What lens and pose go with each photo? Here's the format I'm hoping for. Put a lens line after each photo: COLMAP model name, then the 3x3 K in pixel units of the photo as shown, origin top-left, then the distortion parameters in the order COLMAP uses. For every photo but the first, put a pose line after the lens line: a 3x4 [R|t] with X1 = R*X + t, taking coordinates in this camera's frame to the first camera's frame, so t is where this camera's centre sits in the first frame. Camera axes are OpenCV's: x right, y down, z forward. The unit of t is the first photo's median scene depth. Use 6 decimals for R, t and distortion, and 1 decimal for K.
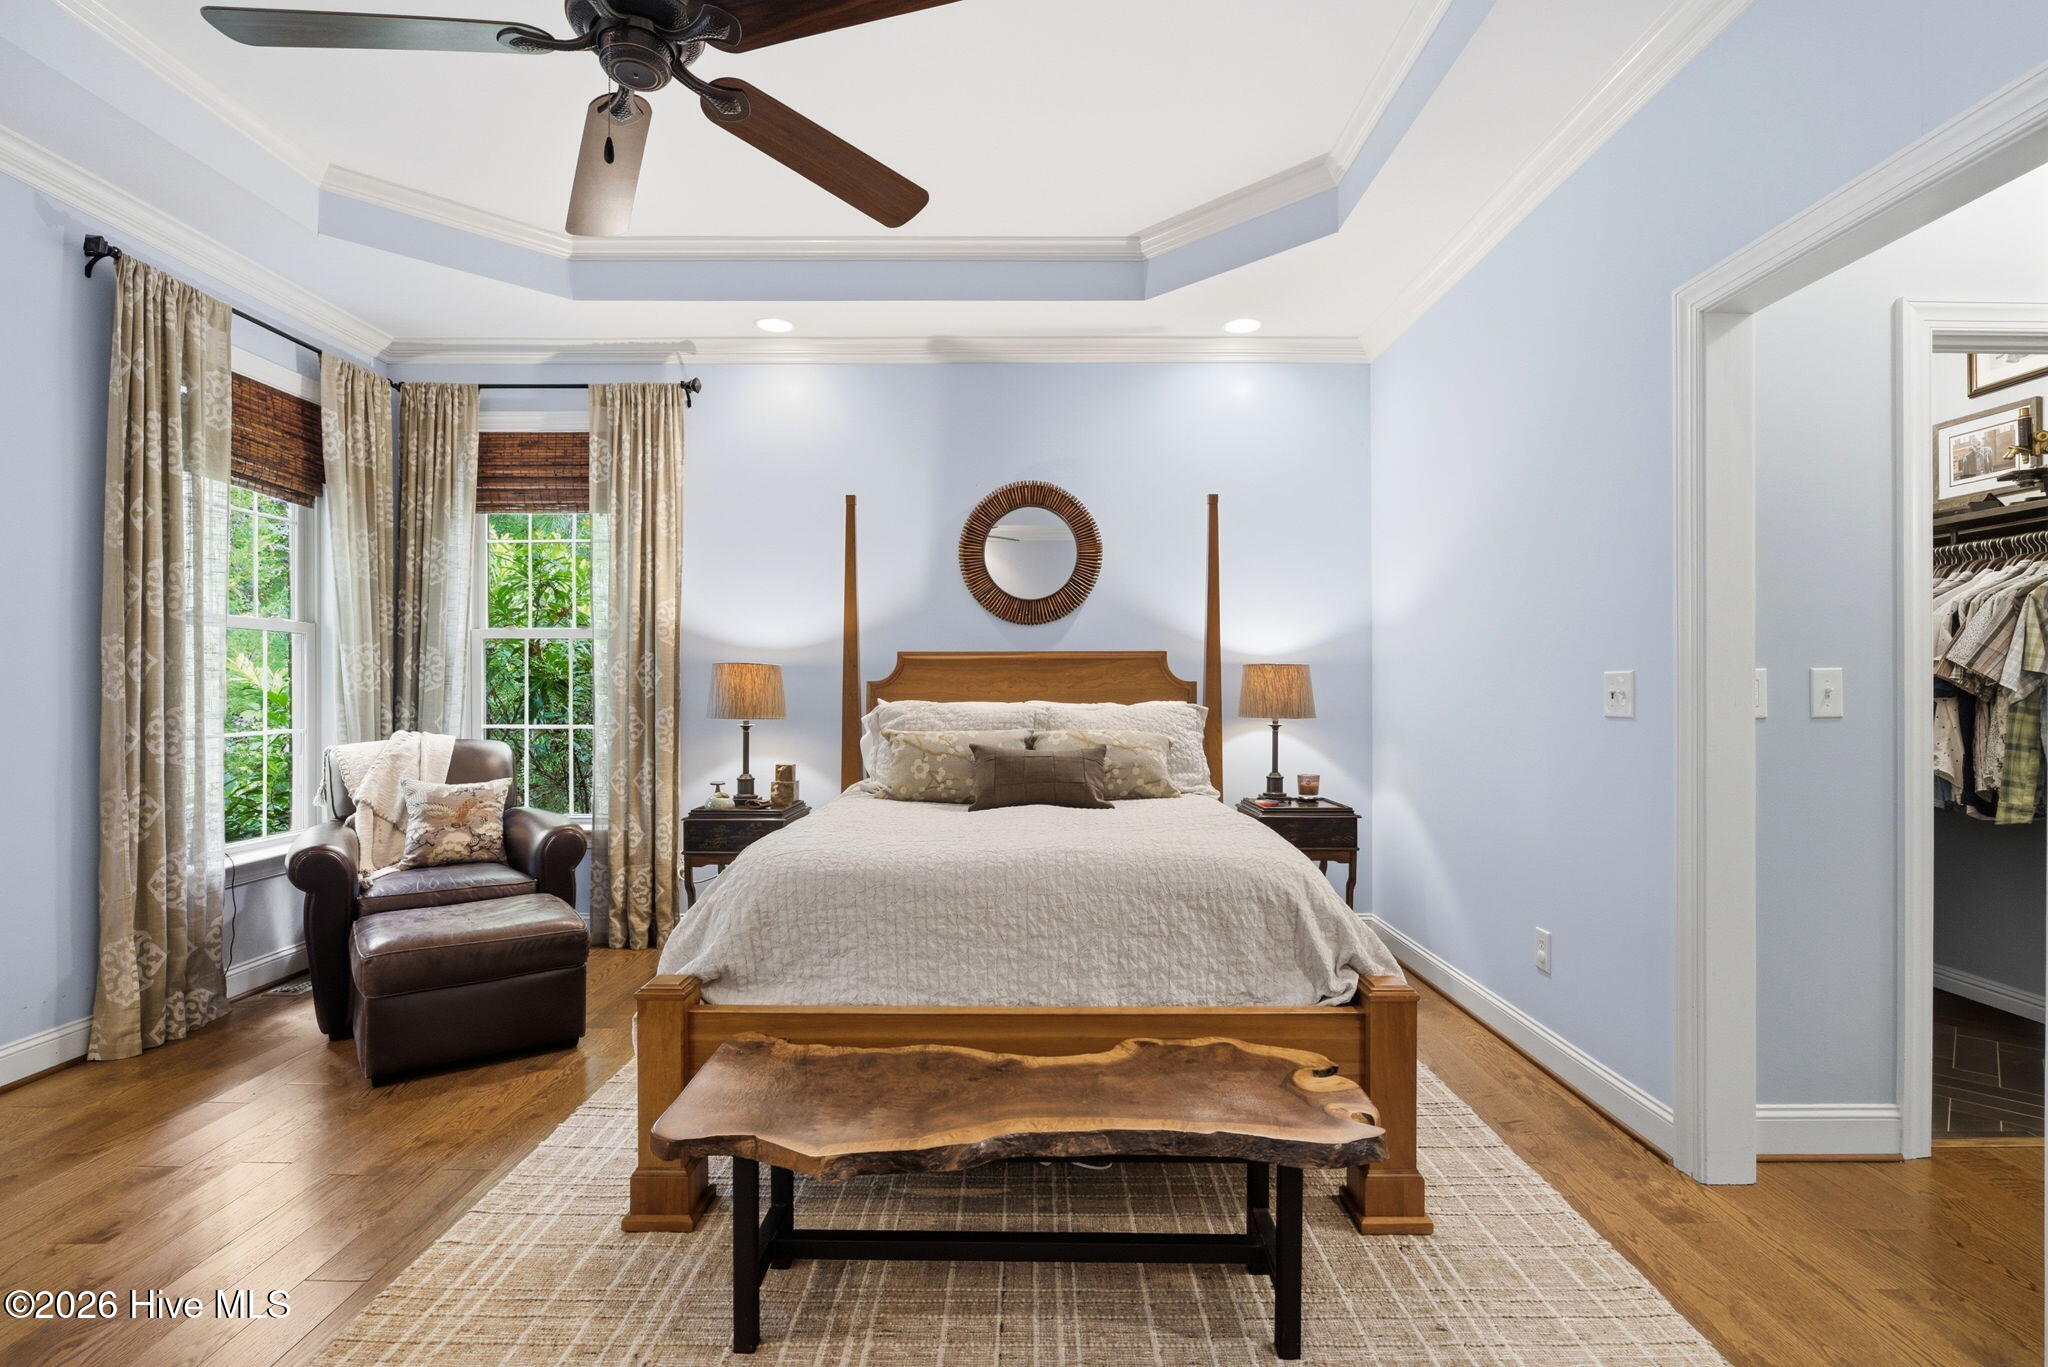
lens RADIAL K [[968.6, 0, 1021.7], [0, 968.6, 693.7], [0, 0, 1]] dist [-0.017224, 0.006284]
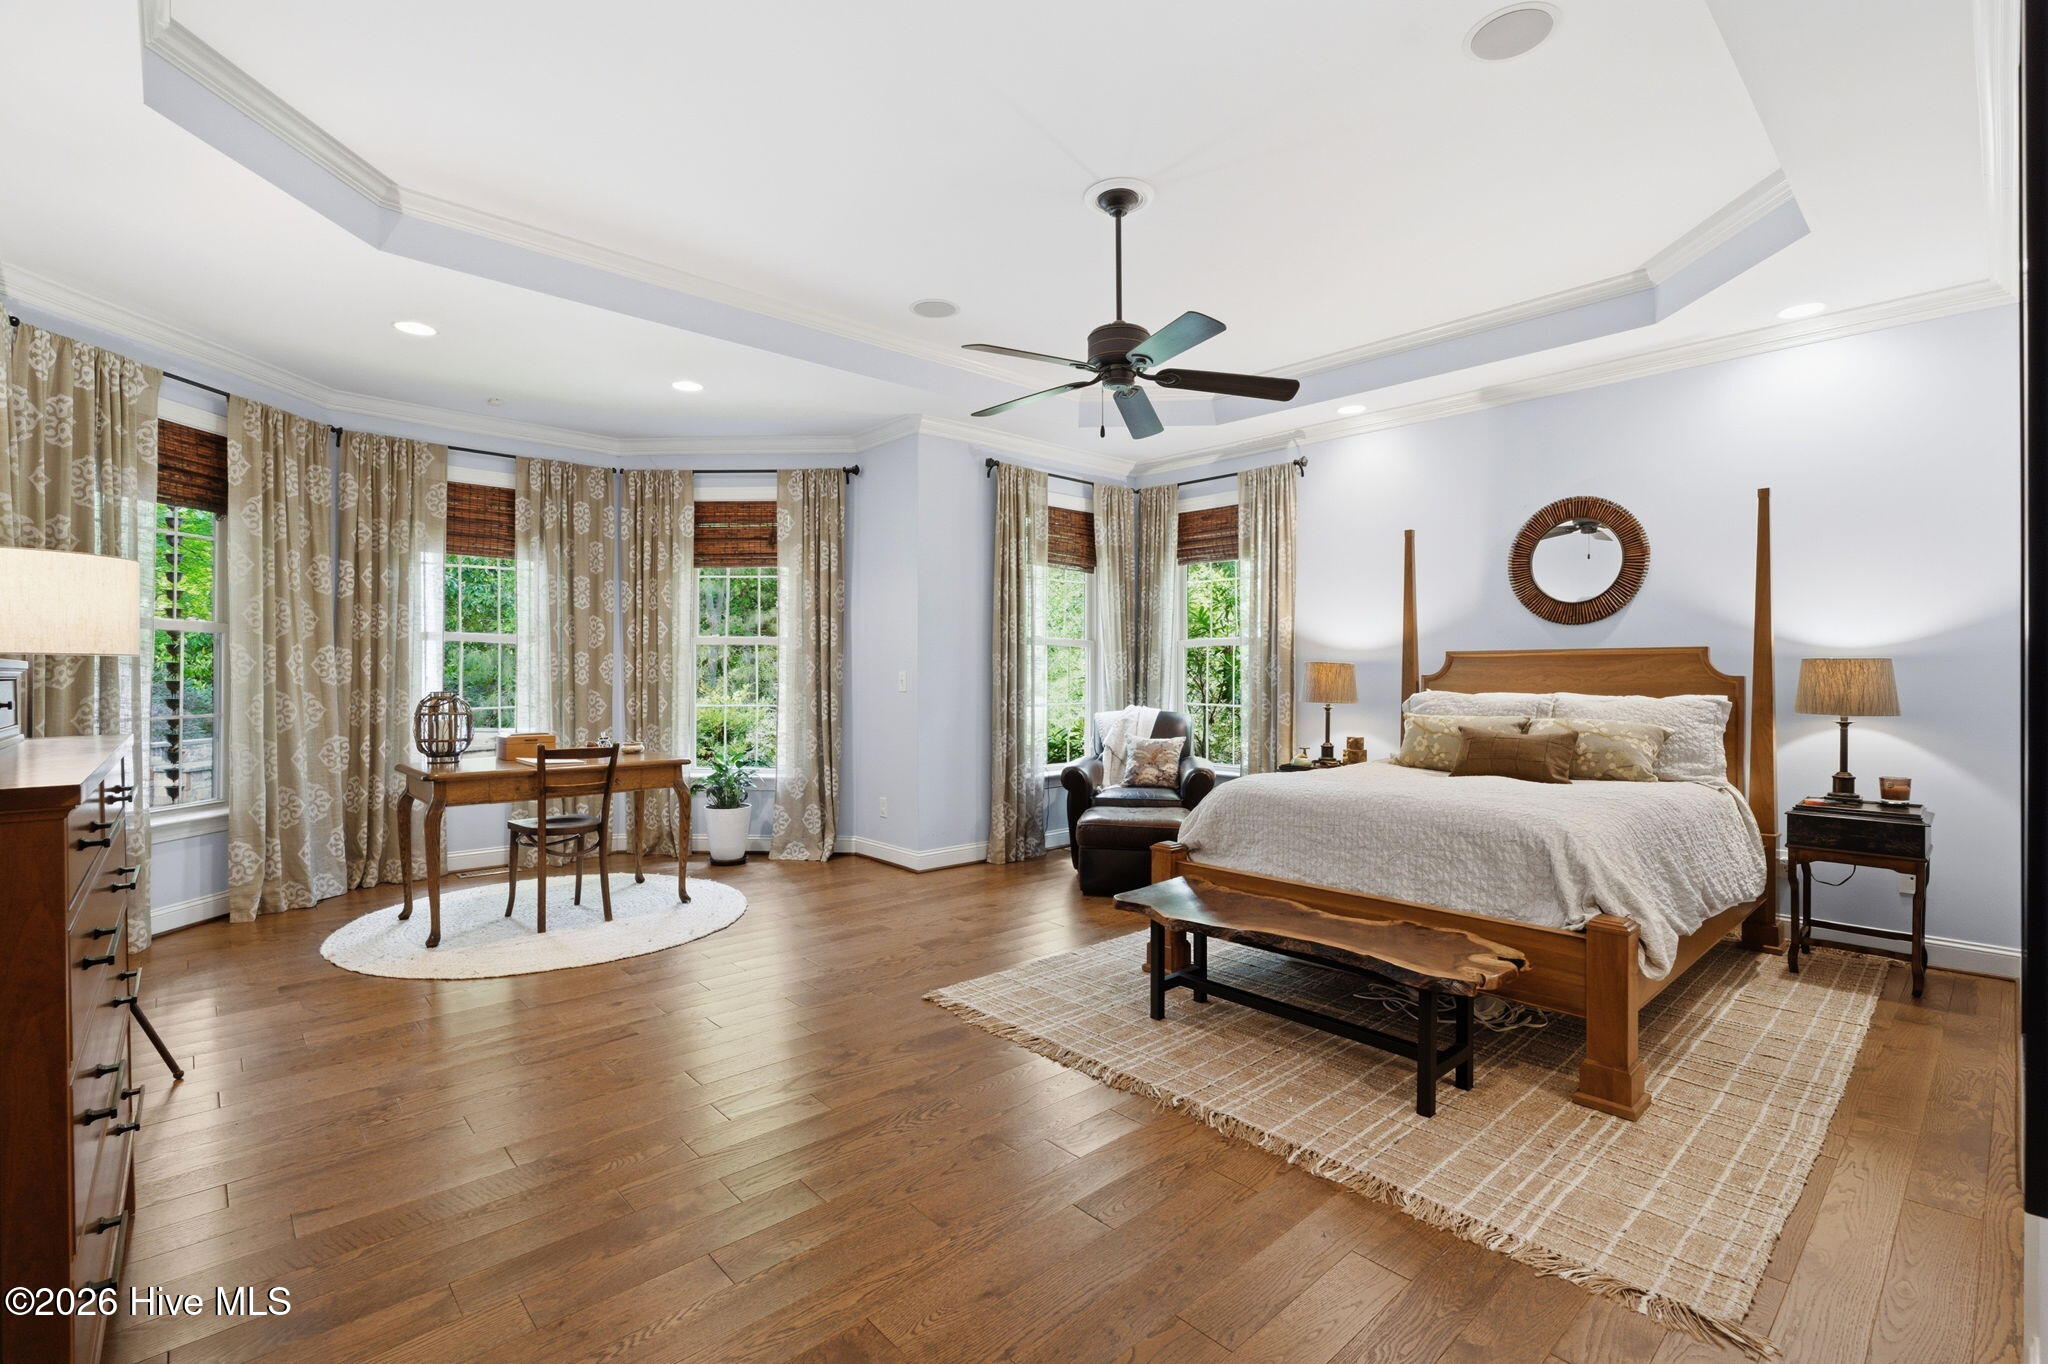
lens RADIAL K [[910.4, 0, 1025.0], [0, 910.4, 676.8], [0, 0, 1]] dist [0.002053, 0.000478]
pose [[0.683565, 0.002923, -0.729884, 0.397465], [-0.003913, 0.999992, 0.000340, -0.010261], [0.729880, 0.002623, 0.683571, -0.214194]]
